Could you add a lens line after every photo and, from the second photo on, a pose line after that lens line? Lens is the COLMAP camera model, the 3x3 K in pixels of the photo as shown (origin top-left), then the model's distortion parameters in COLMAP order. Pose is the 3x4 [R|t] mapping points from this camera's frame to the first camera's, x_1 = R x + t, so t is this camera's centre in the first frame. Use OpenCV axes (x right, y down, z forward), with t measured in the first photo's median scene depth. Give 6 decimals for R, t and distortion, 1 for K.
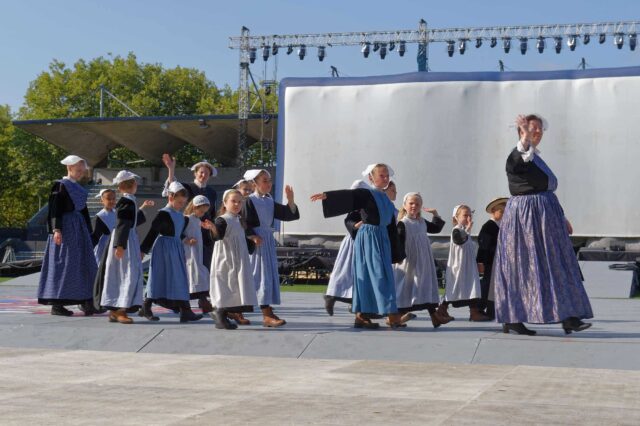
lens RADIAL K [[1236.1, 0, 315.9], [0, 1236.1, 212.1], [0, 0, 1]] dist [-0.000931, 0.000000]
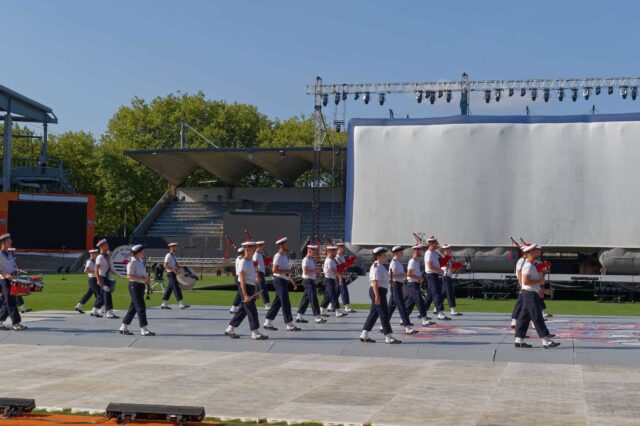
lens RADIAL K [[1061.0, 0, 321.4], [0, 1061.0, 219.4], [0, 0, 1]] dist [0.009950, 0.000000]
pose [[0.998838, 0.001610, 0.048173, -0.108297], [-0.001979, 0.999969, 0.007597, -0.015150], [-0.048159, -0.007684, 0.998810, -0.066207]]
